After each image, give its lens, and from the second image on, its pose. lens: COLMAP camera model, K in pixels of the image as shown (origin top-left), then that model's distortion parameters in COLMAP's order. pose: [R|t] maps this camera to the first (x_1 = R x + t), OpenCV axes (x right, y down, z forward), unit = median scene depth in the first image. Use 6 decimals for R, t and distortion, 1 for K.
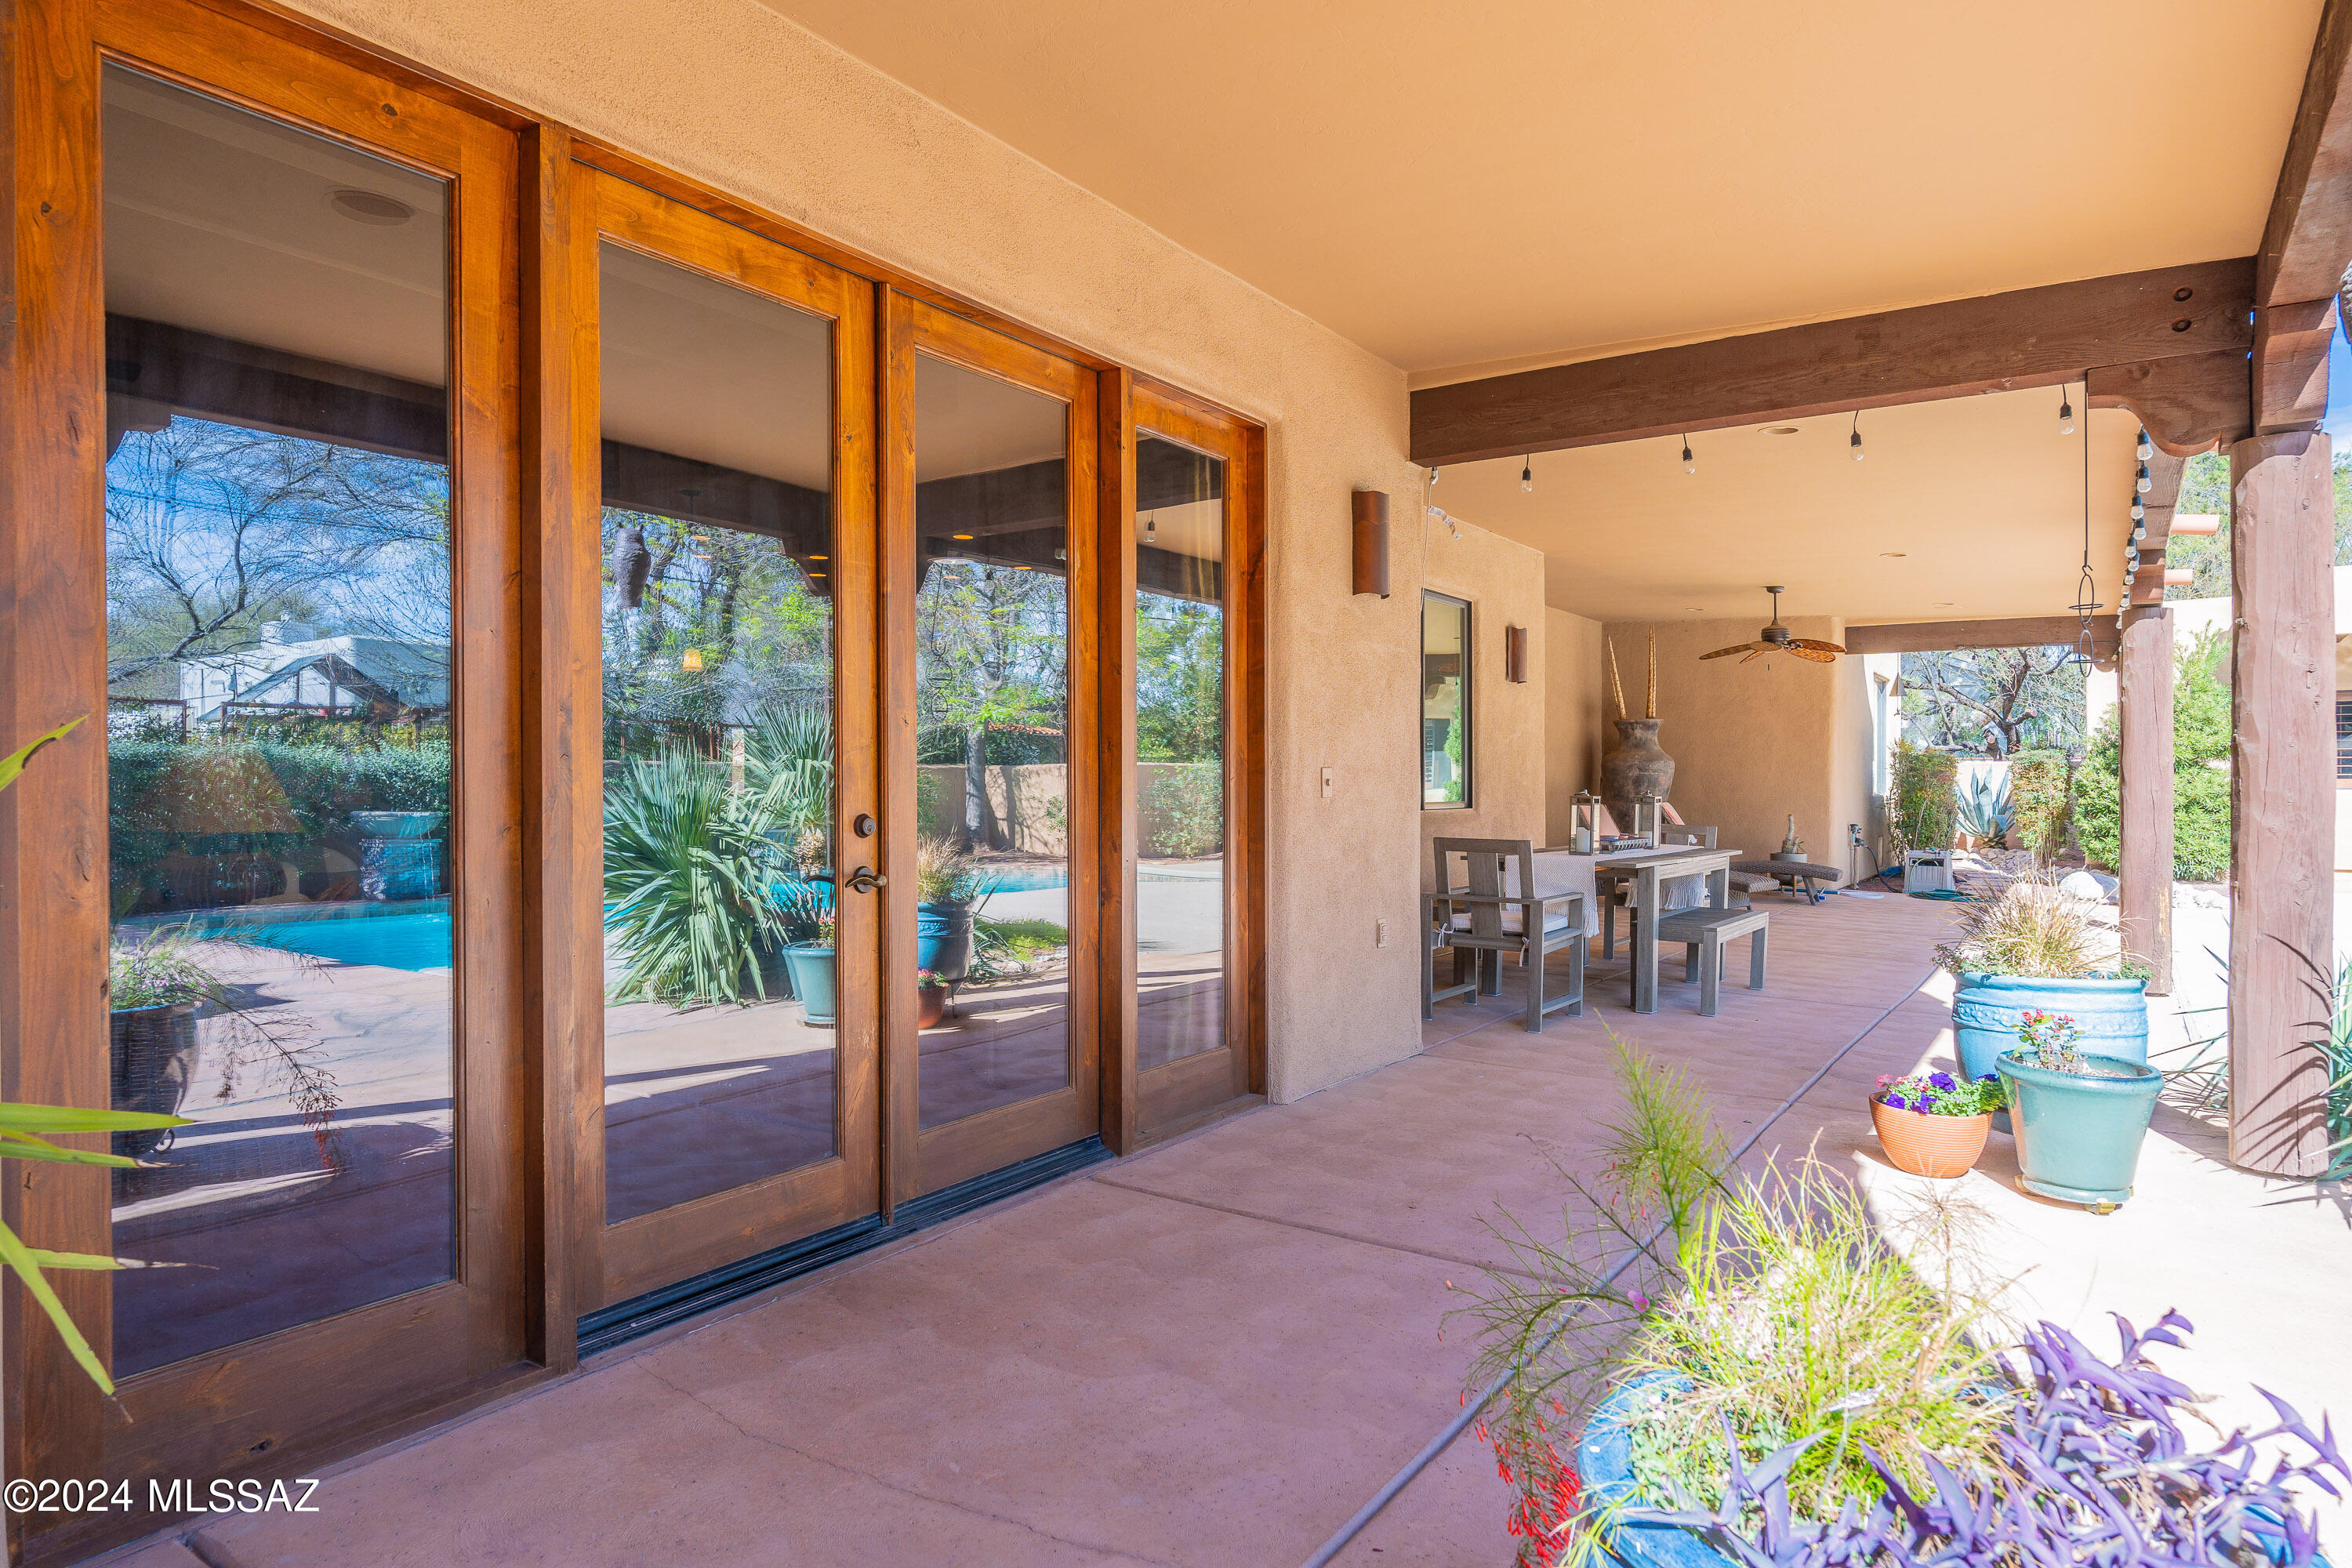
lens RADIAL K [[1358.7, 0, 1173.4], [0, 1358.7, 788.8], [0, 0, 1]] dist [0.001522, 0.000425]
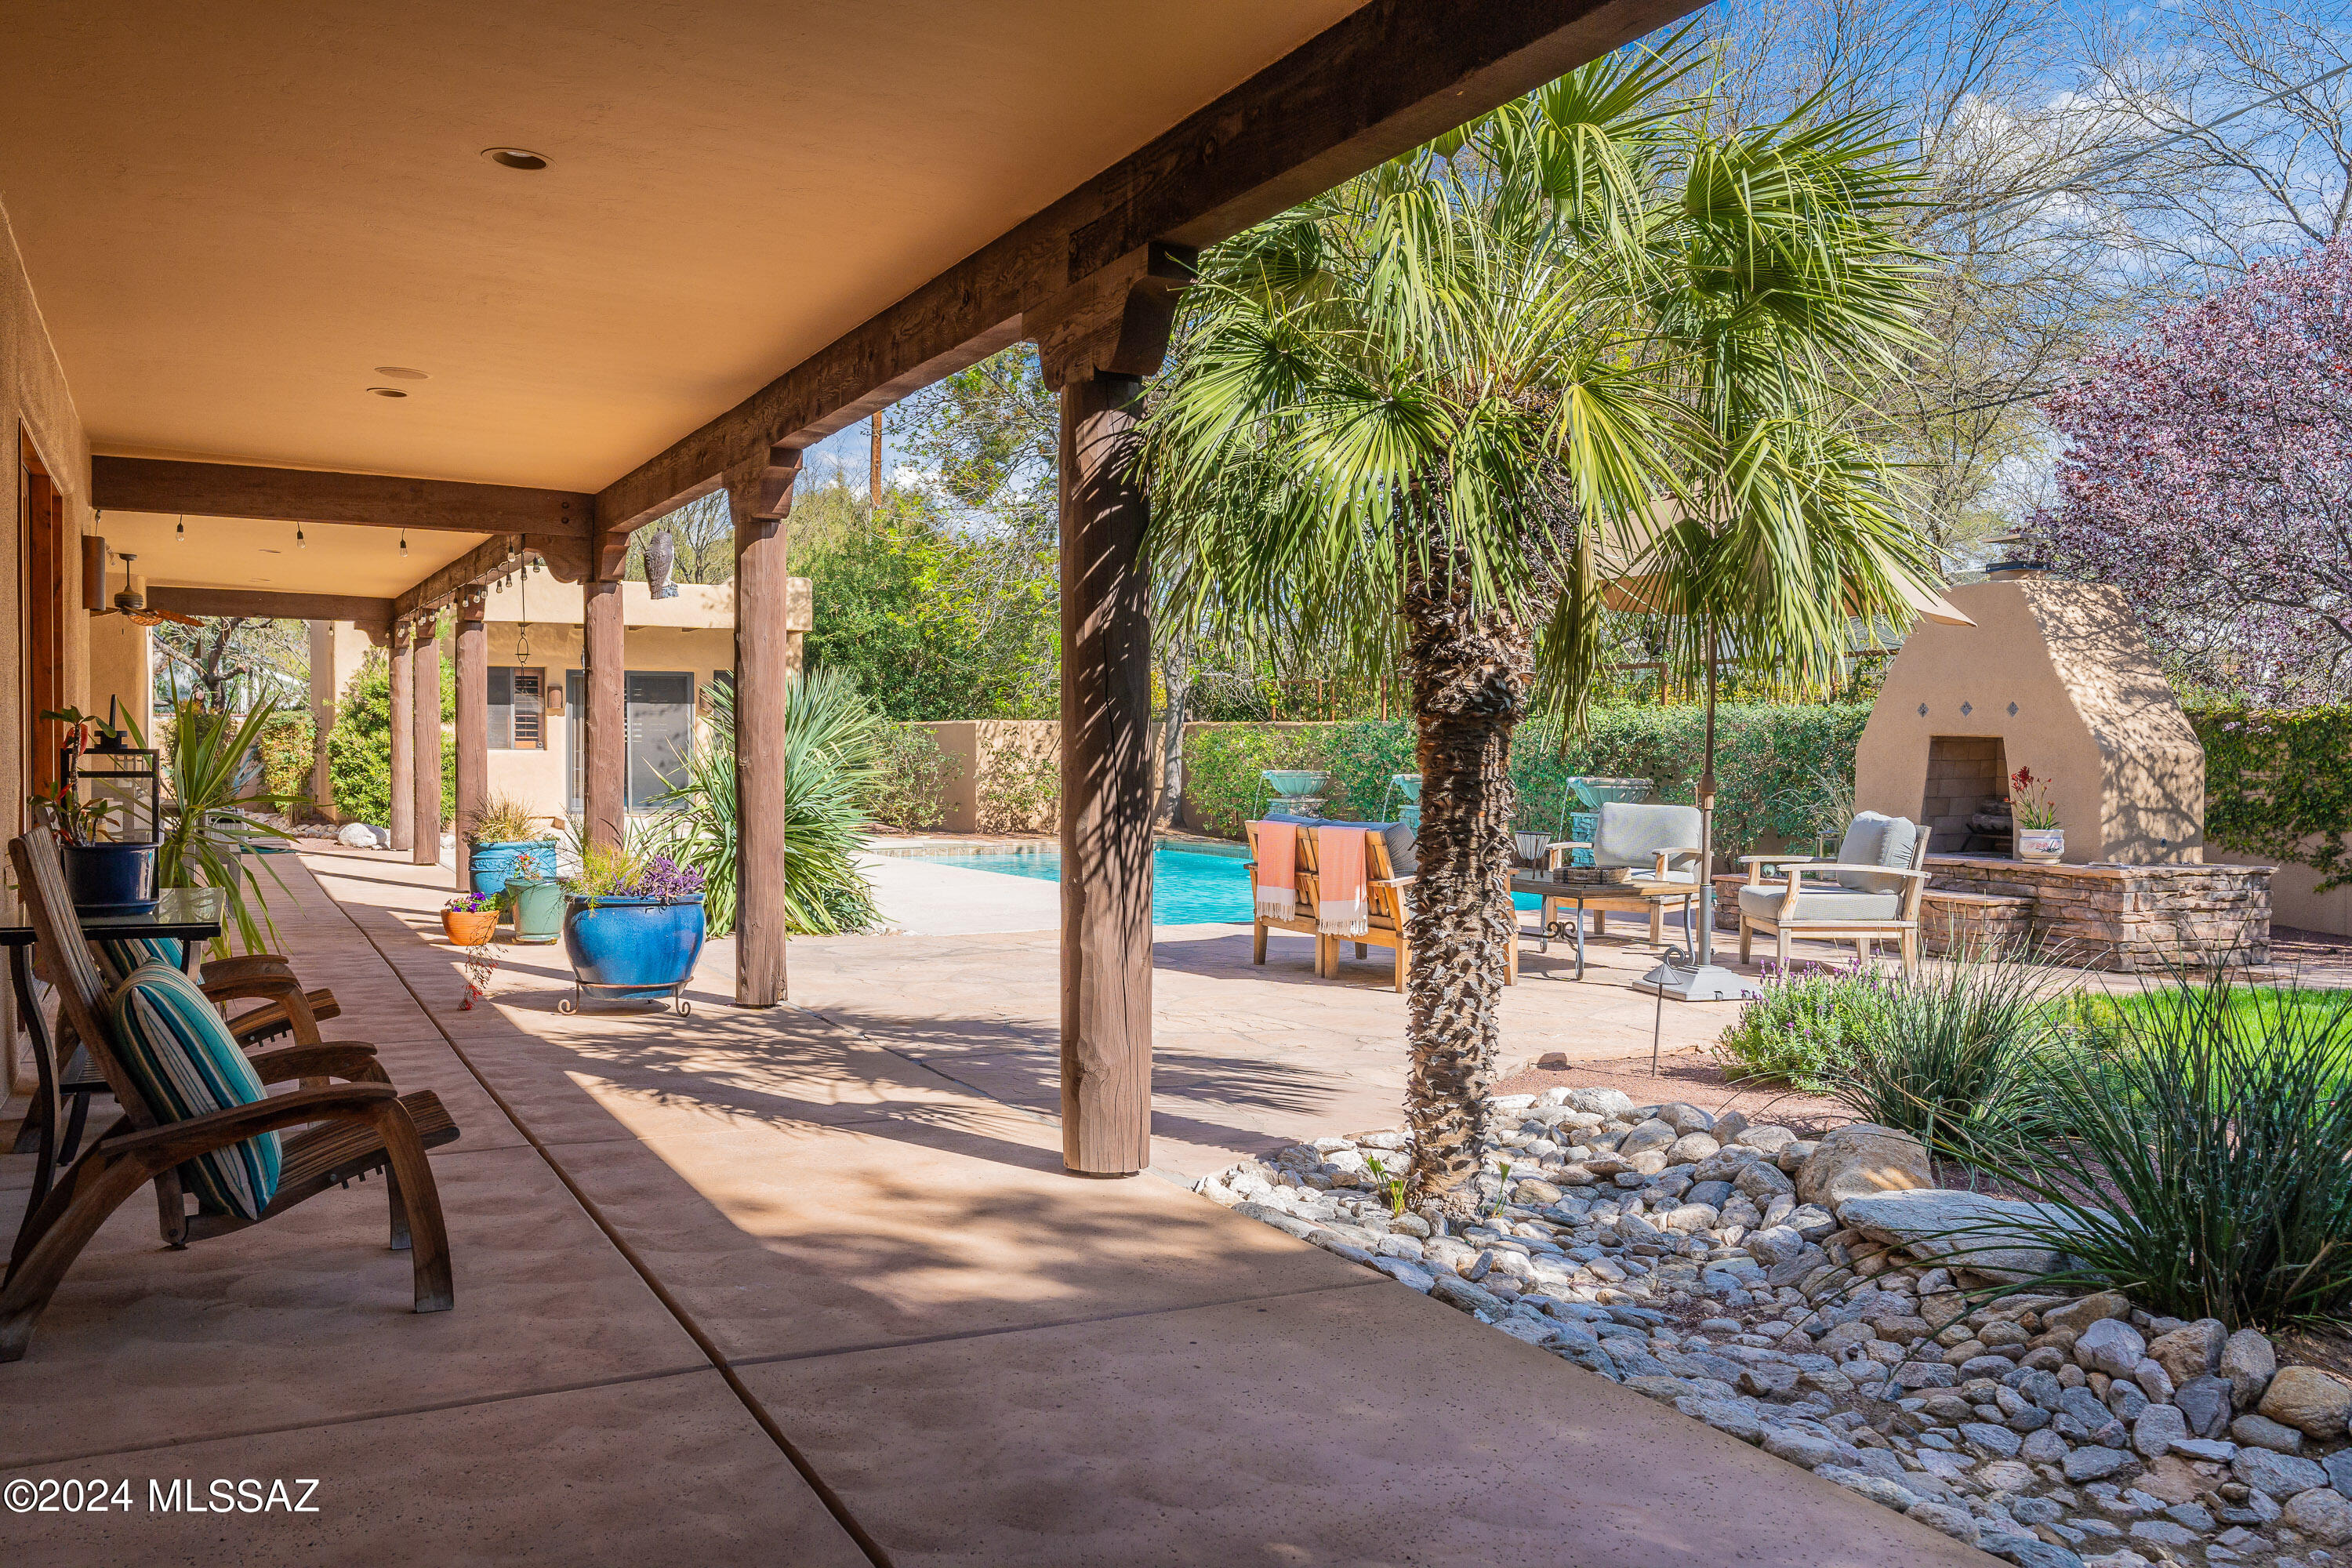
lens RADIAL K [[1976.5, 0, 1175.2], [0, 1976.5, 781.1], [0, 0, 1]] dist [-0.002898, -0.000166]
pose [[0.482624, -0.012387, 0.875740, -0.372461], [-0.001839, 0.999883, 0.015157, 0.000528], [-0.875826, -0.008926, 0.482545, -0.324123]]
